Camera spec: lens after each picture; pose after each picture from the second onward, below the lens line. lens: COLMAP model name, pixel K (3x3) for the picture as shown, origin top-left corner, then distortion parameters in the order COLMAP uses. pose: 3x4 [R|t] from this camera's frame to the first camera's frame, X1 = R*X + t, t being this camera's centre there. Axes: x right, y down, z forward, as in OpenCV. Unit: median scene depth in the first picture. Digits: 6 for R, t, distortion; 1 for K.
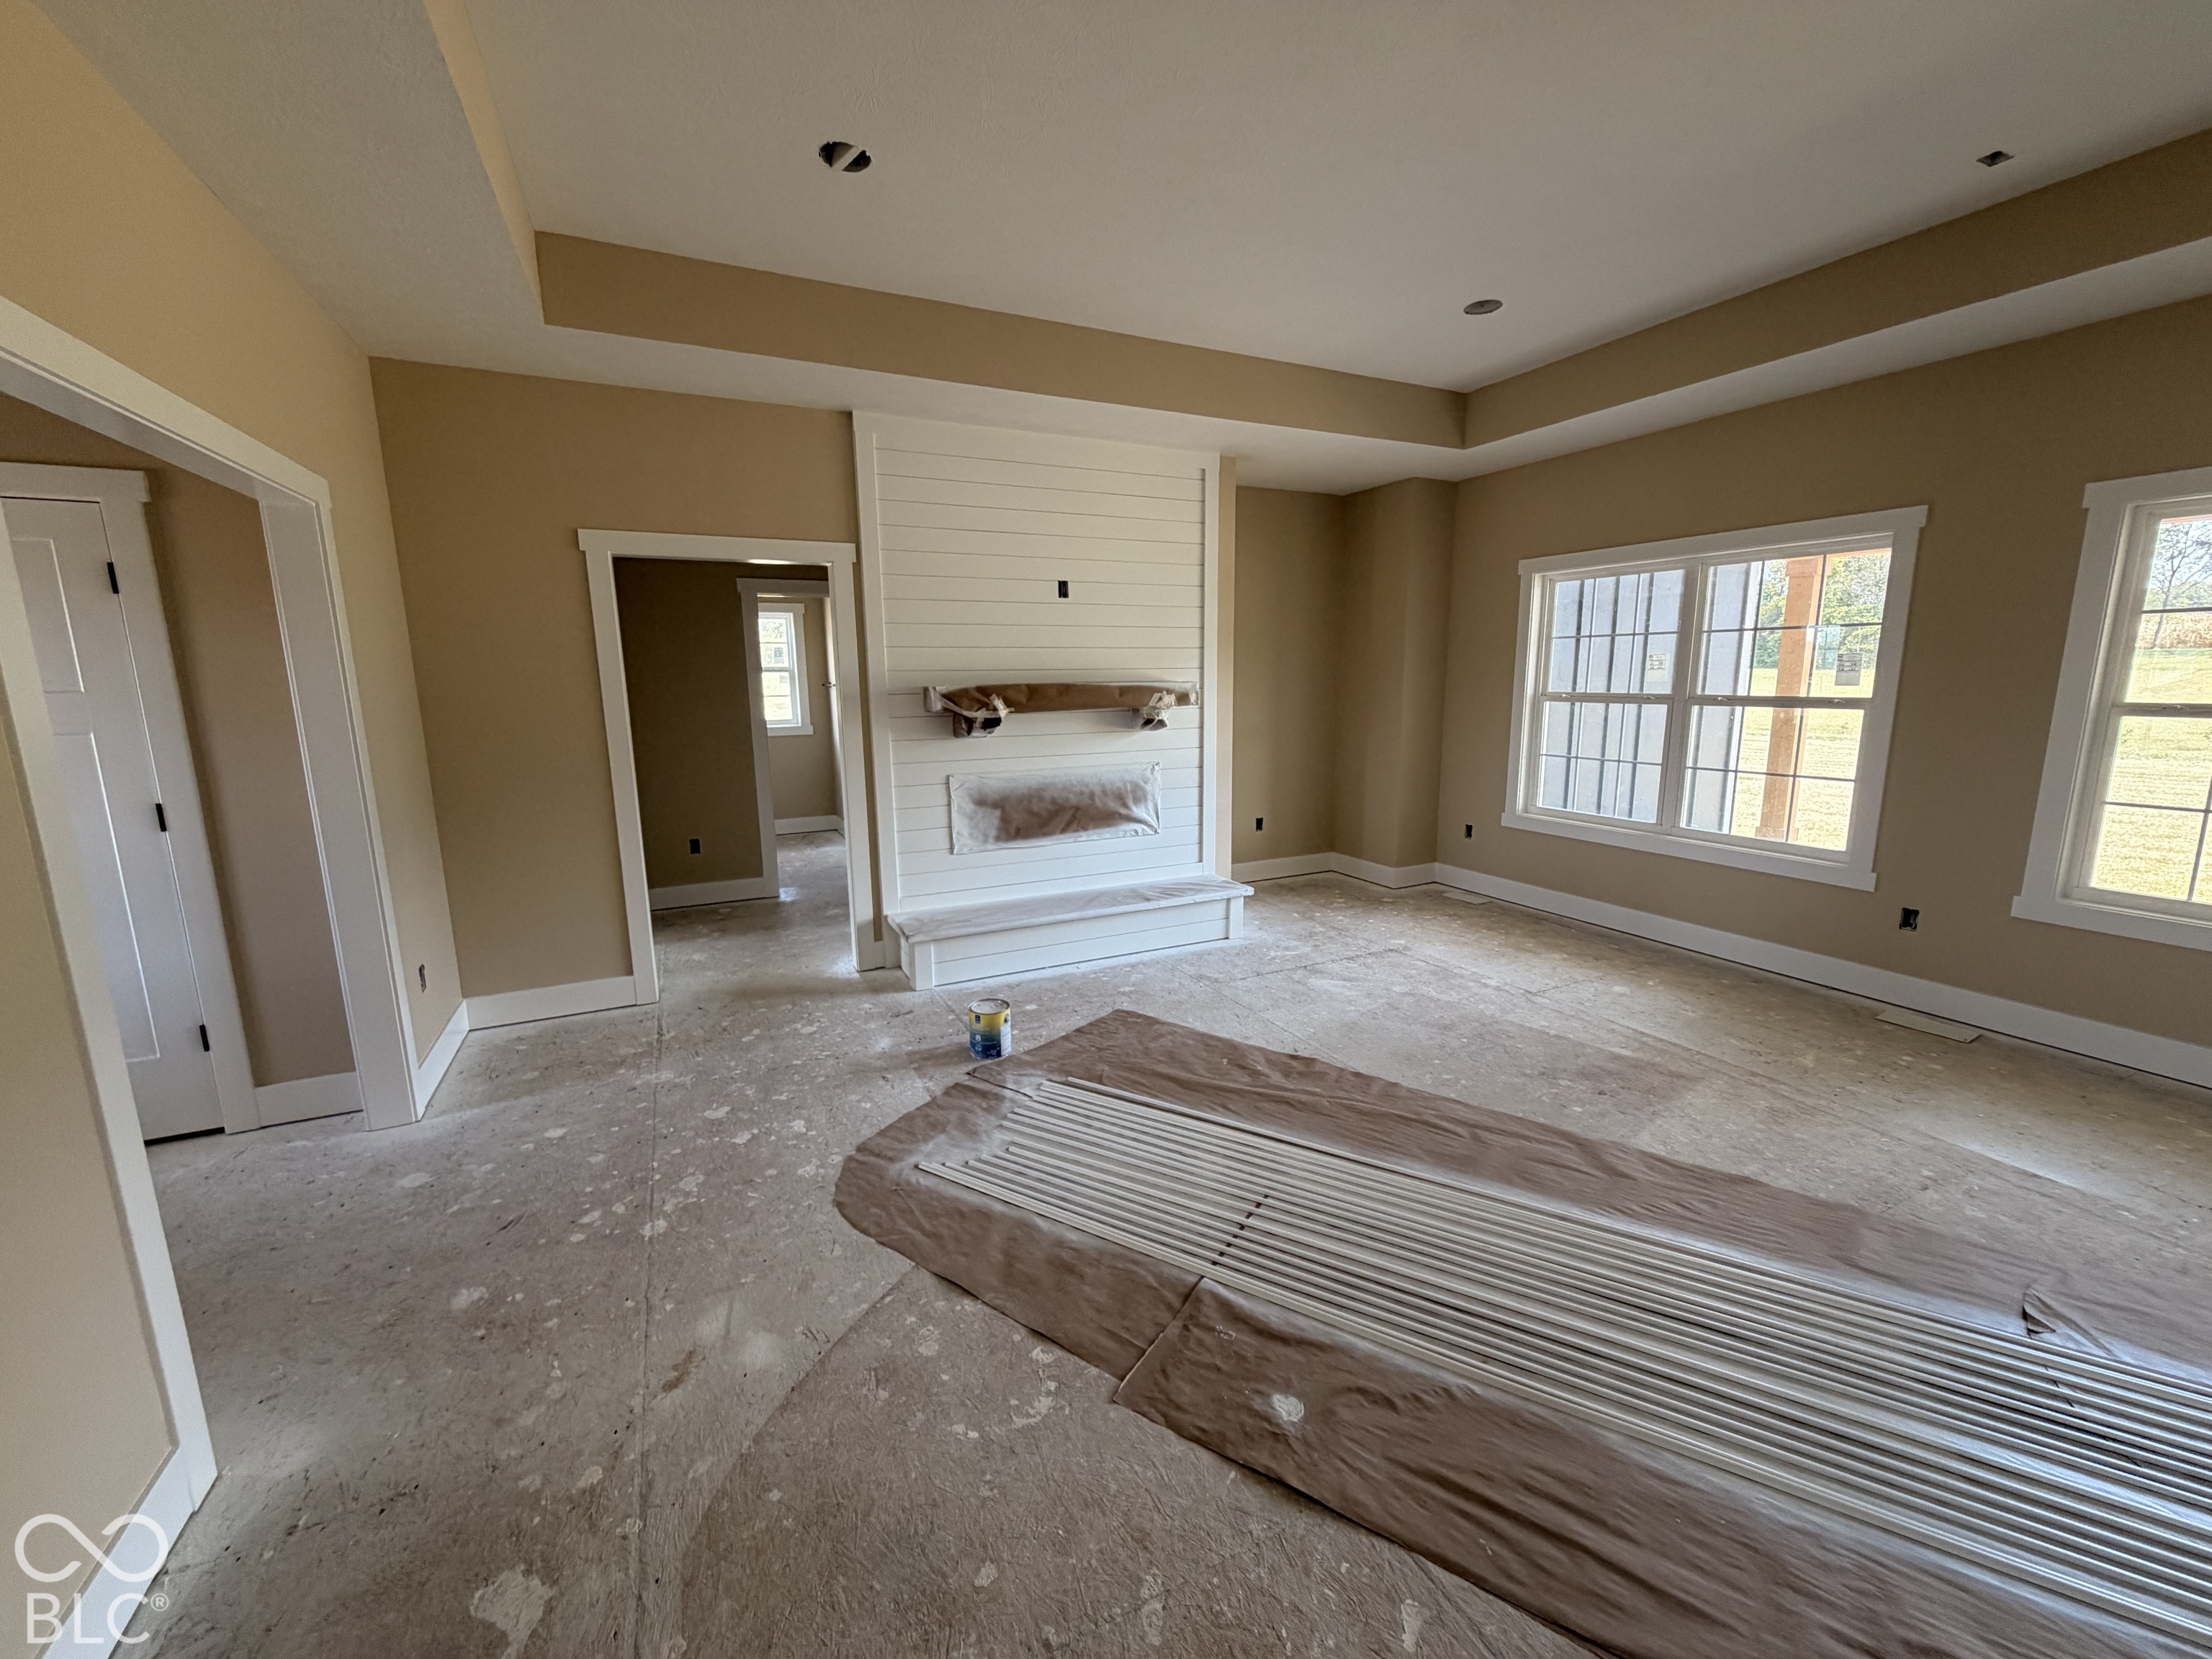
lens RADIAL K [[879.8, 0, 1106.9], [0, 879.8, 827.2], [0, 0, 1]] dist [0.003903, 0.000261]
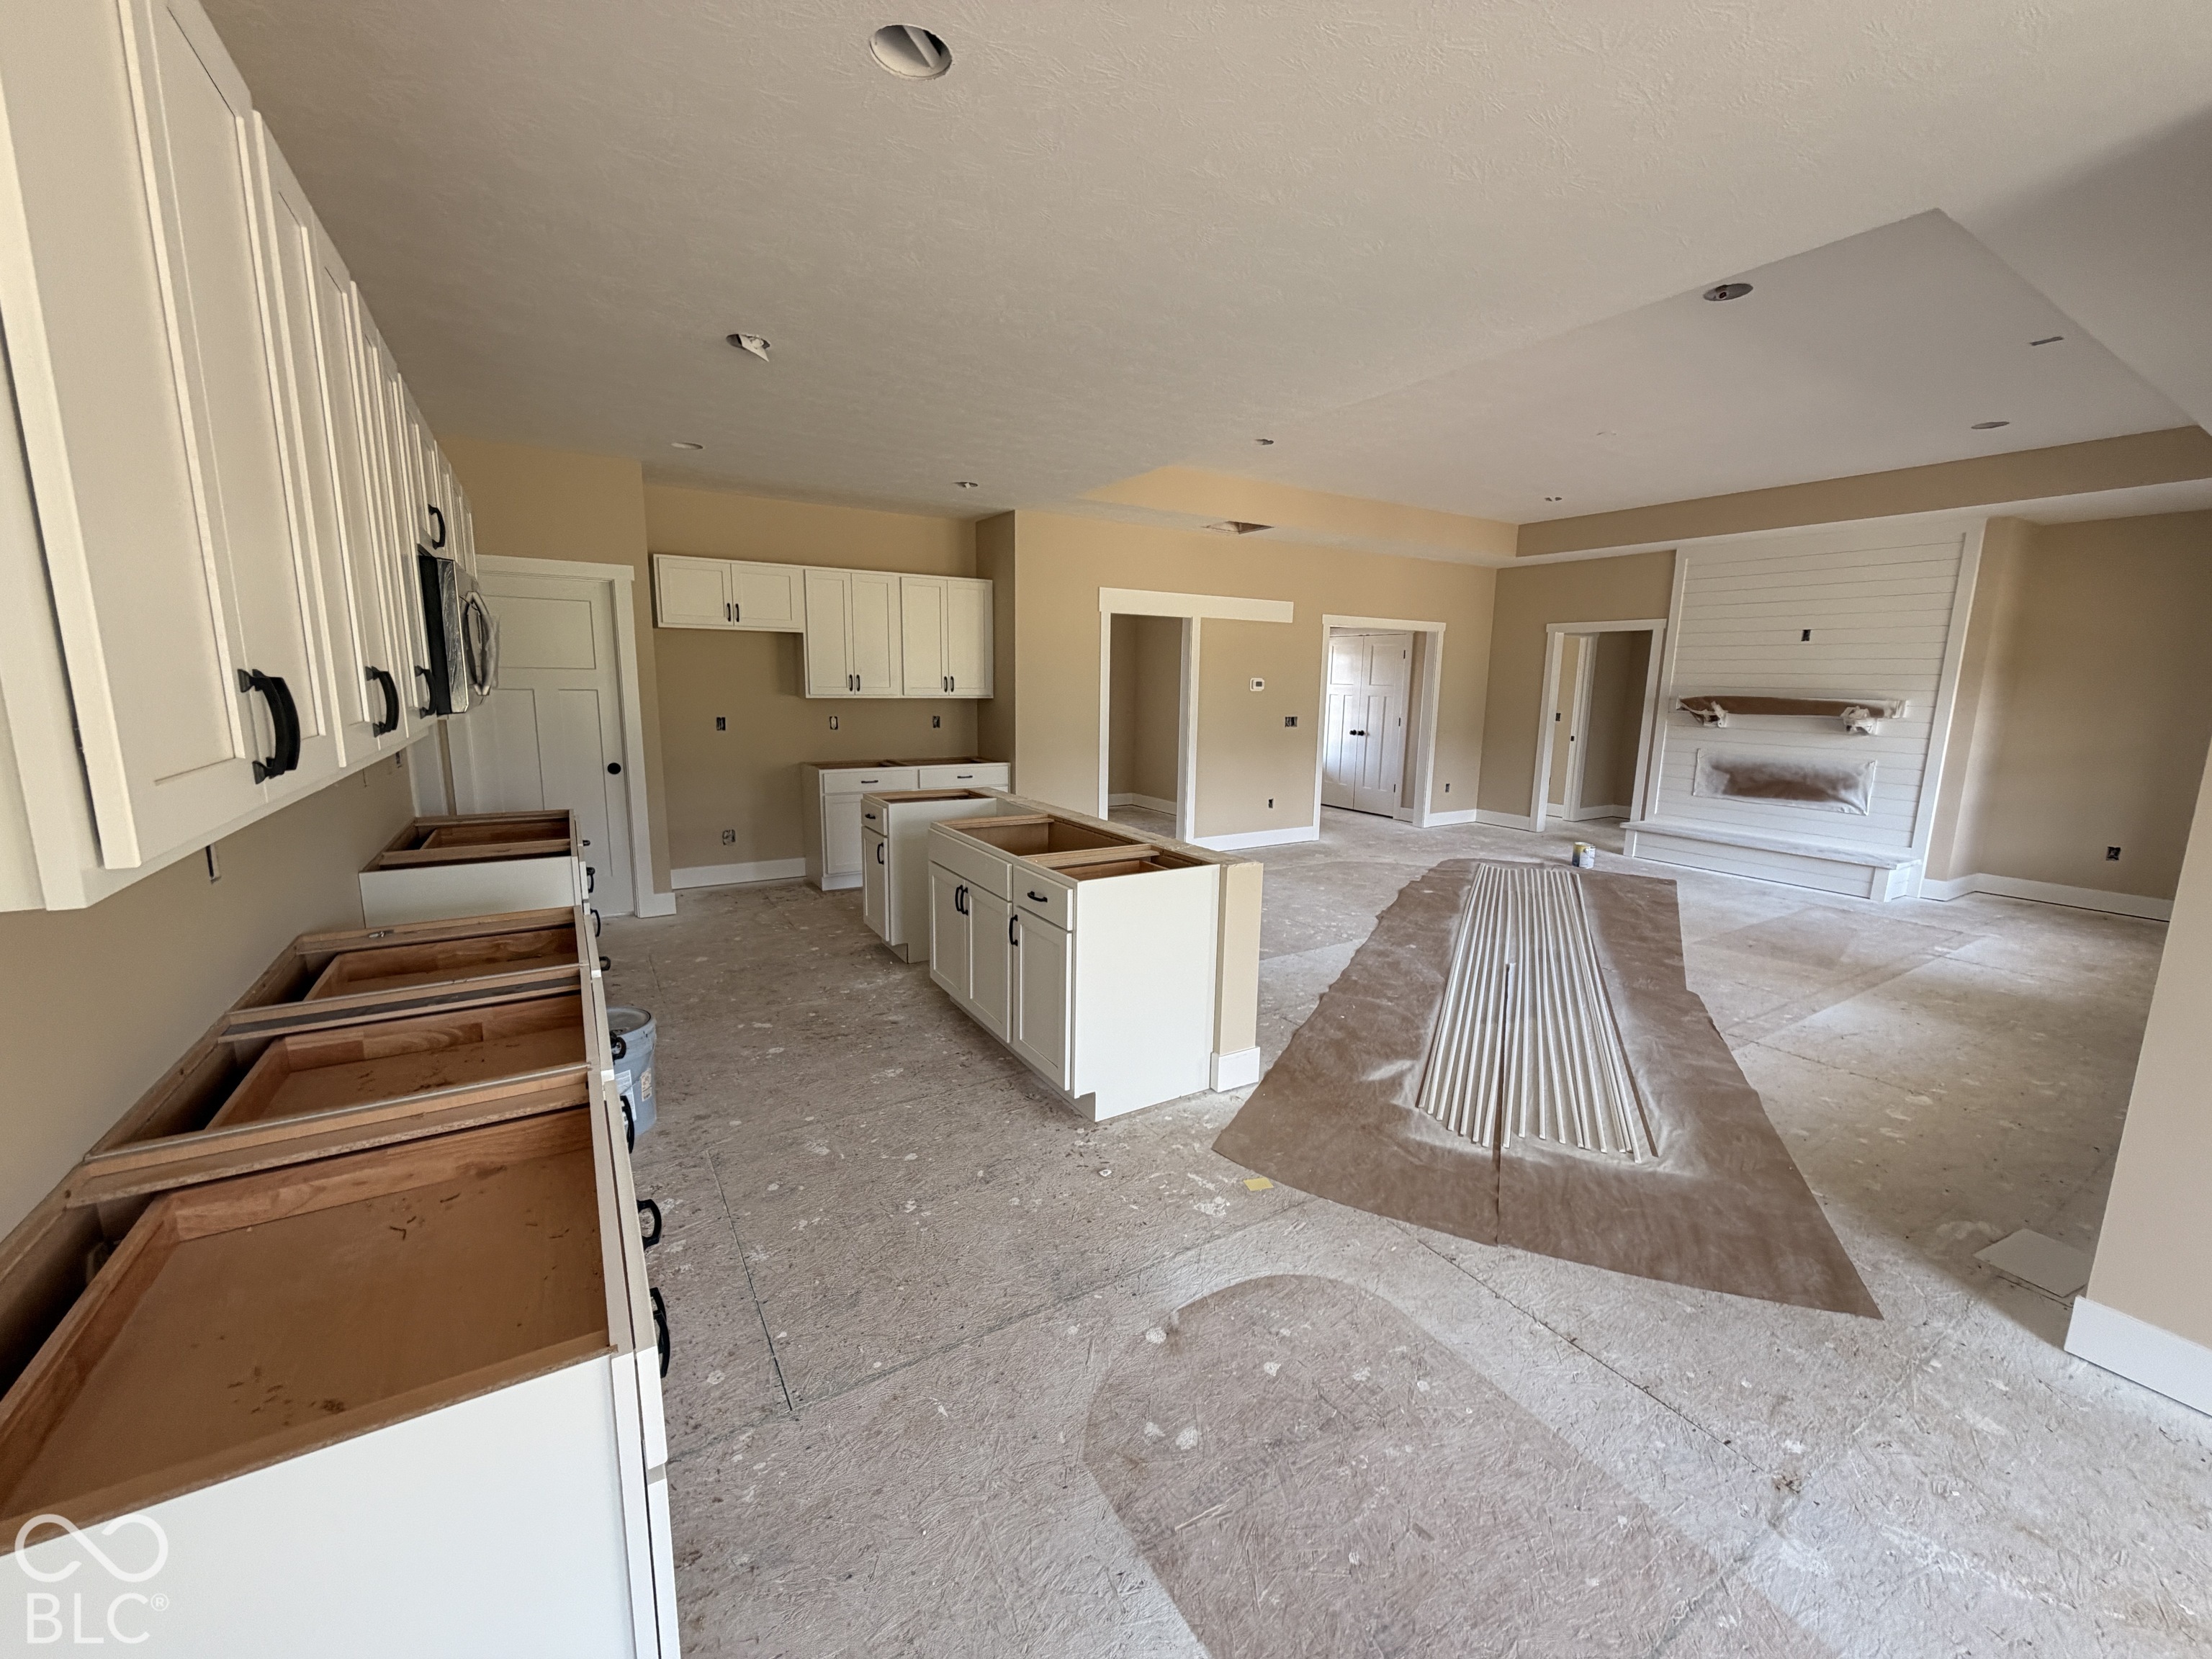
lens RADIAL K [[879.8, 0, 1108.3], [0, 879.8, 827.3], [0, 0, 1]] dist [0.003903, 0.000261]
pose [[0.101087, 0.183530, -0.977803, 1.326460], [-0.188560, 0.968558, 0.162301, 0.025663], [0.976845, 0.167968, 0.132515, -0.295403]]
